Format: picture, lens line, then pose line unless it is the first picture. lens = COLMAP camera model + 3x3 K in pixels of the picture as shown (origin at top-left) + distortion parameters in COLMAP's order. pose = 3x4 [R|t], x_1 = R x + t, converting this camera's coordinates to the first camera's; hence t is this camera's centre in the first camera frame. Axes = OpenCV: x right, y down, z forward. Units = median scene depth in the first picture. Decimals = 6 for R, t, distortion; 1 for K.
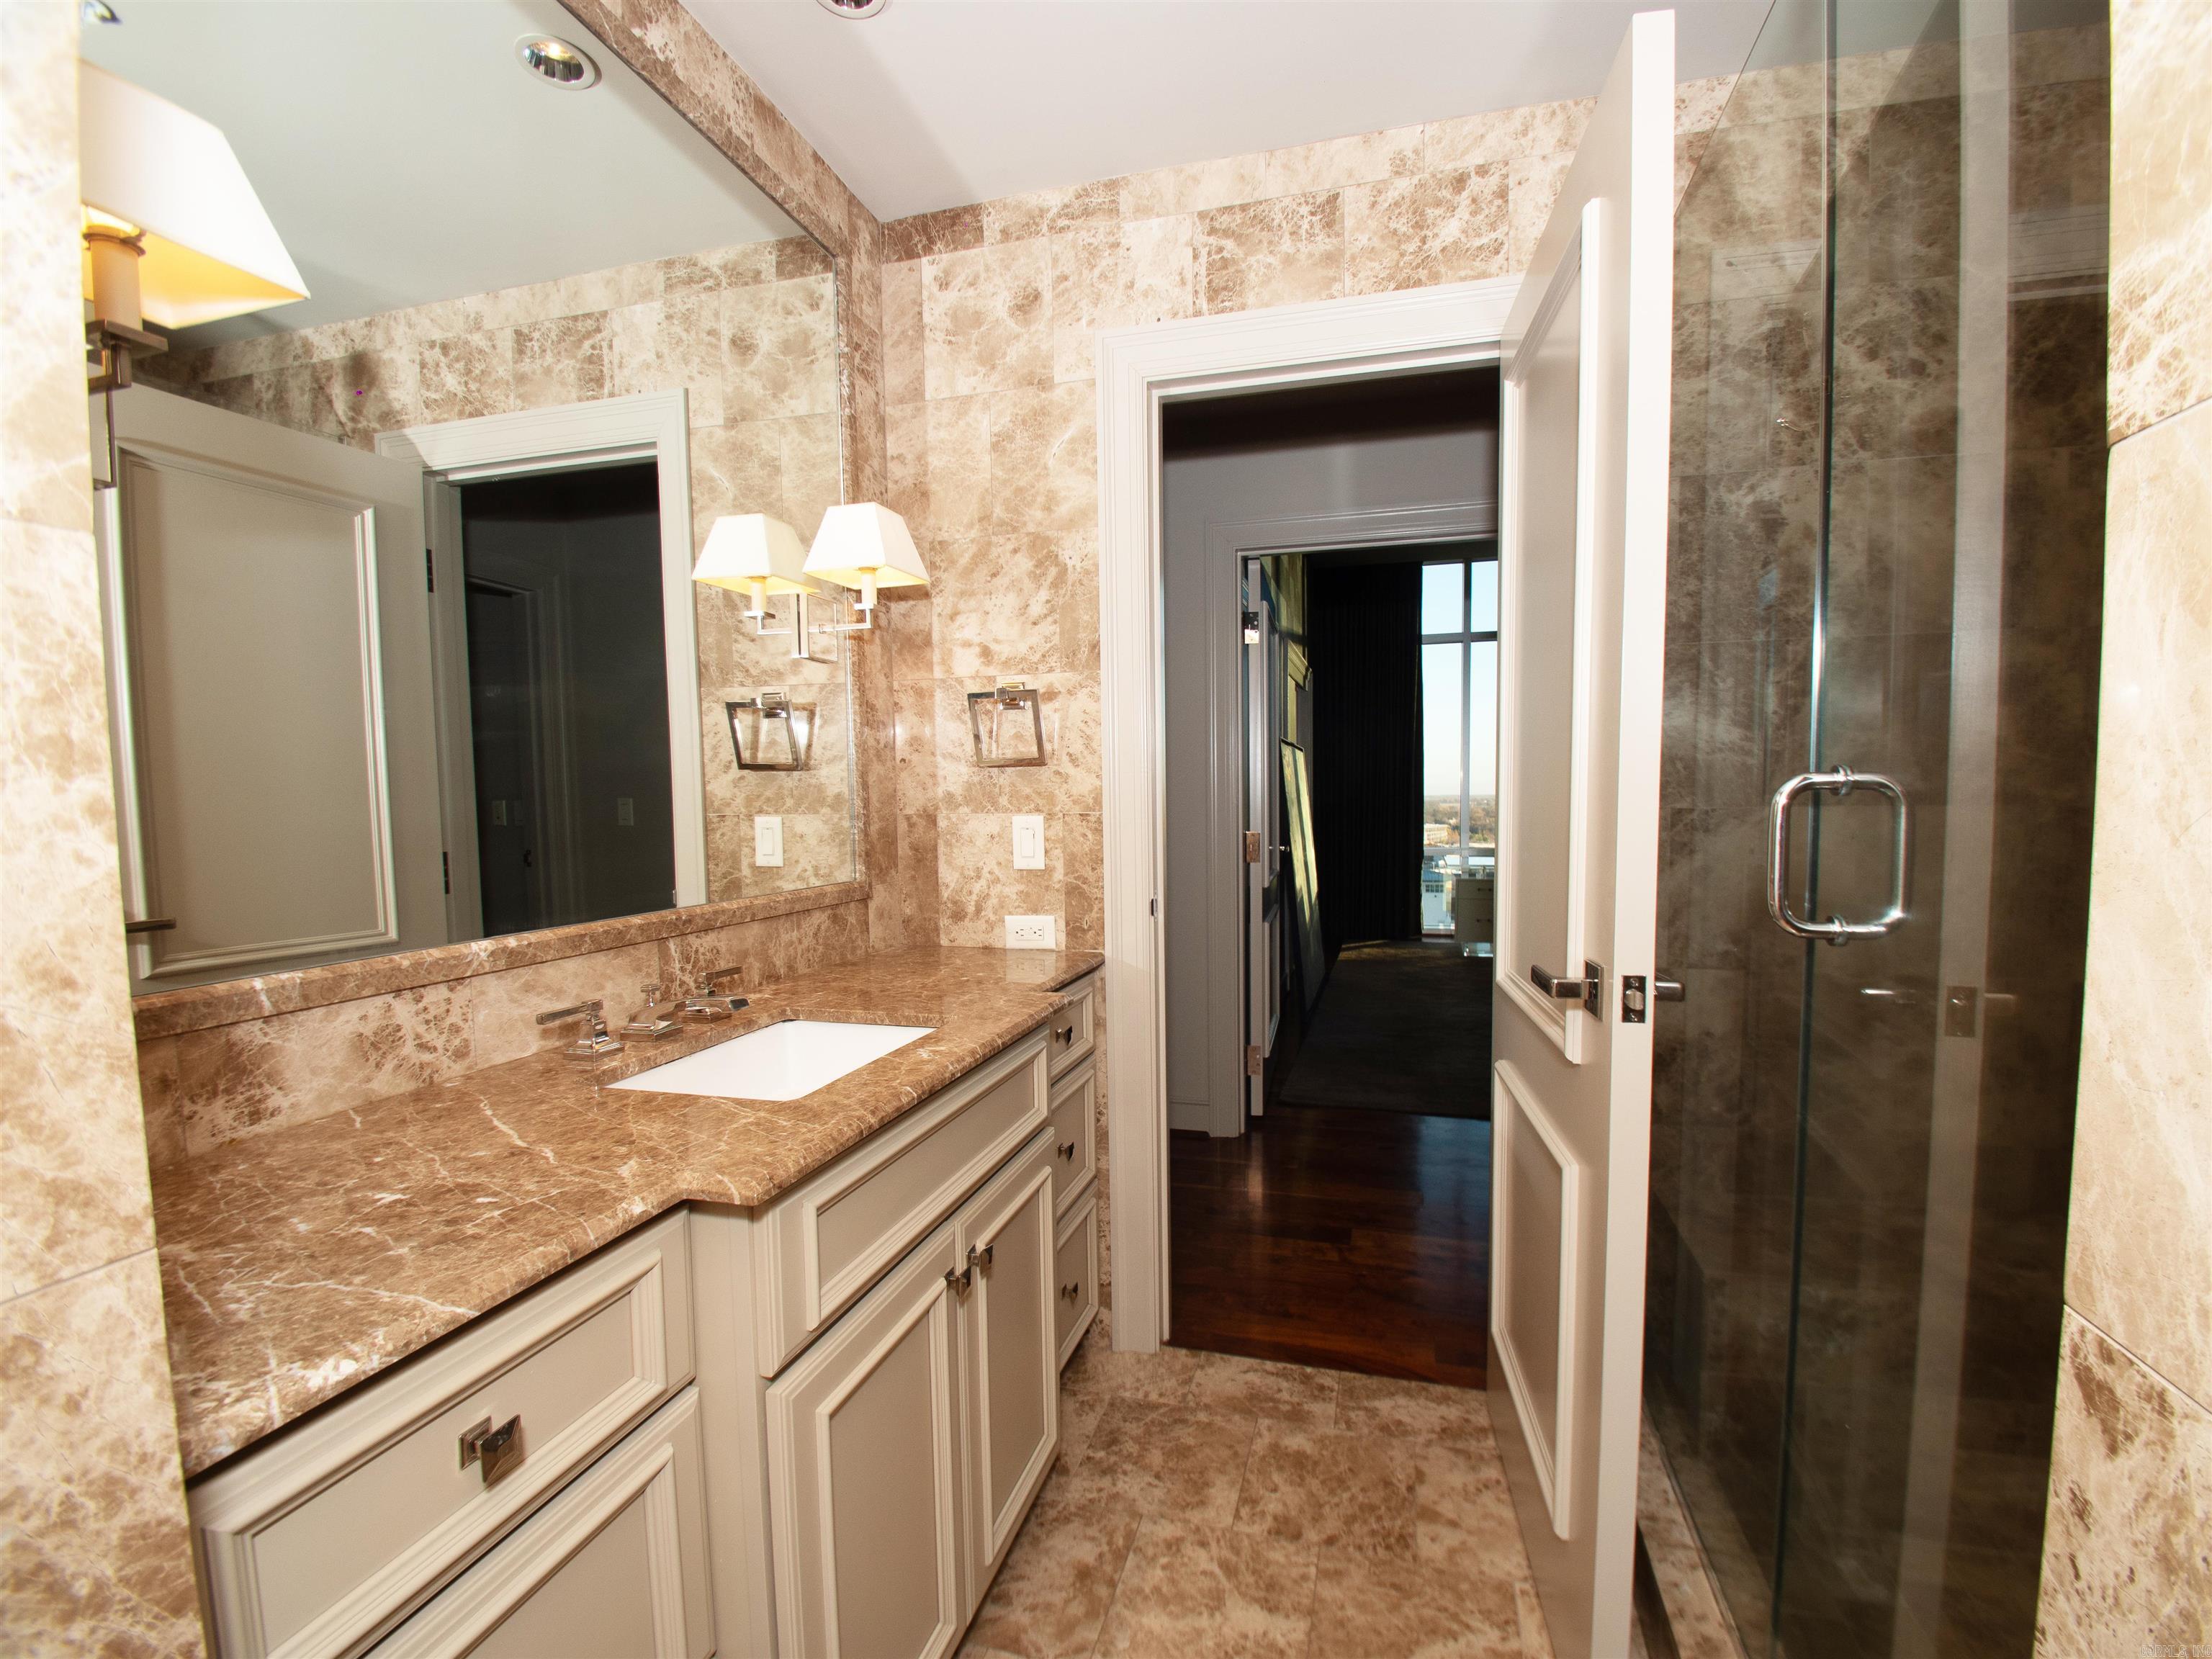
lens RADIAL K [[952.2, 0, 1132.6], [0, 952.2, 851.7], [0, 0, 1]] dist [0.005257, -0.016189]
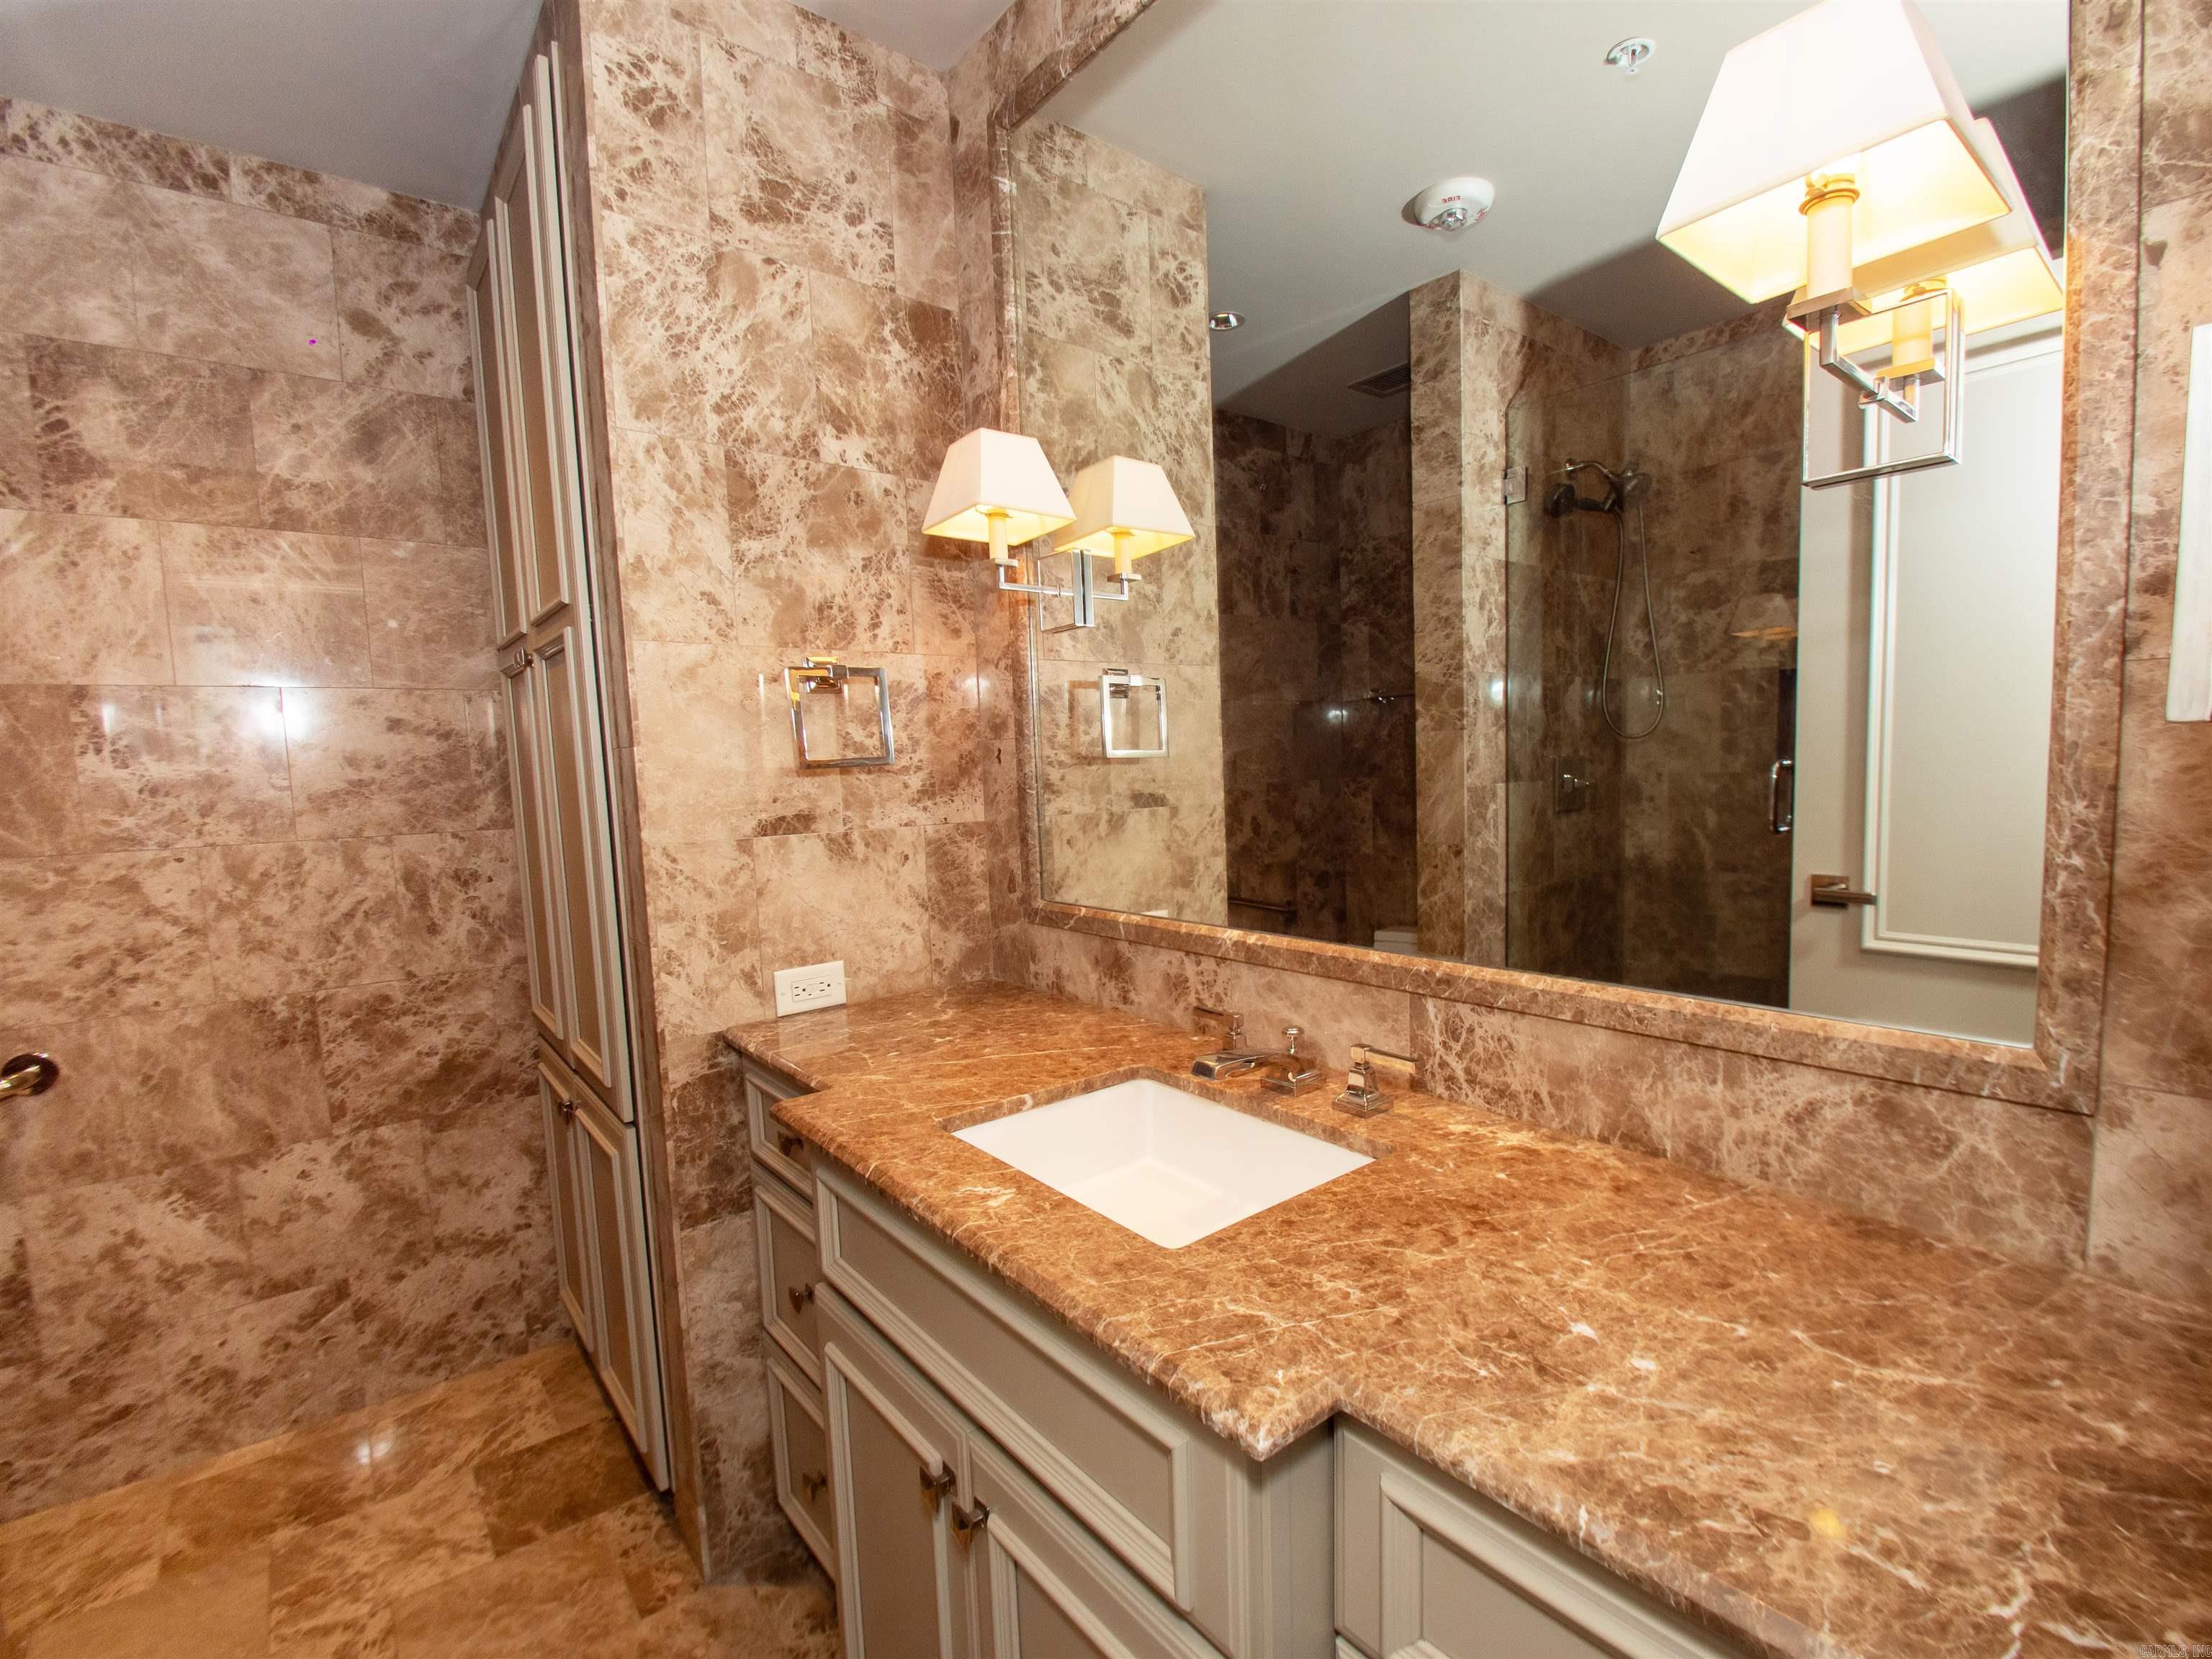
lens RADIAL K [[952.2, 0, 1132.6], [0, 952.2, 851.7], [0, 0, 1]] dist [0.005257, -0.016189]
pose [[-0.542778, 0.096418, -0.834323, 0.290770], [-0.016796, 0.991944, 0.125560, -0.130172], [0.839708, 0.082165, -0.536786, 1.423757]]
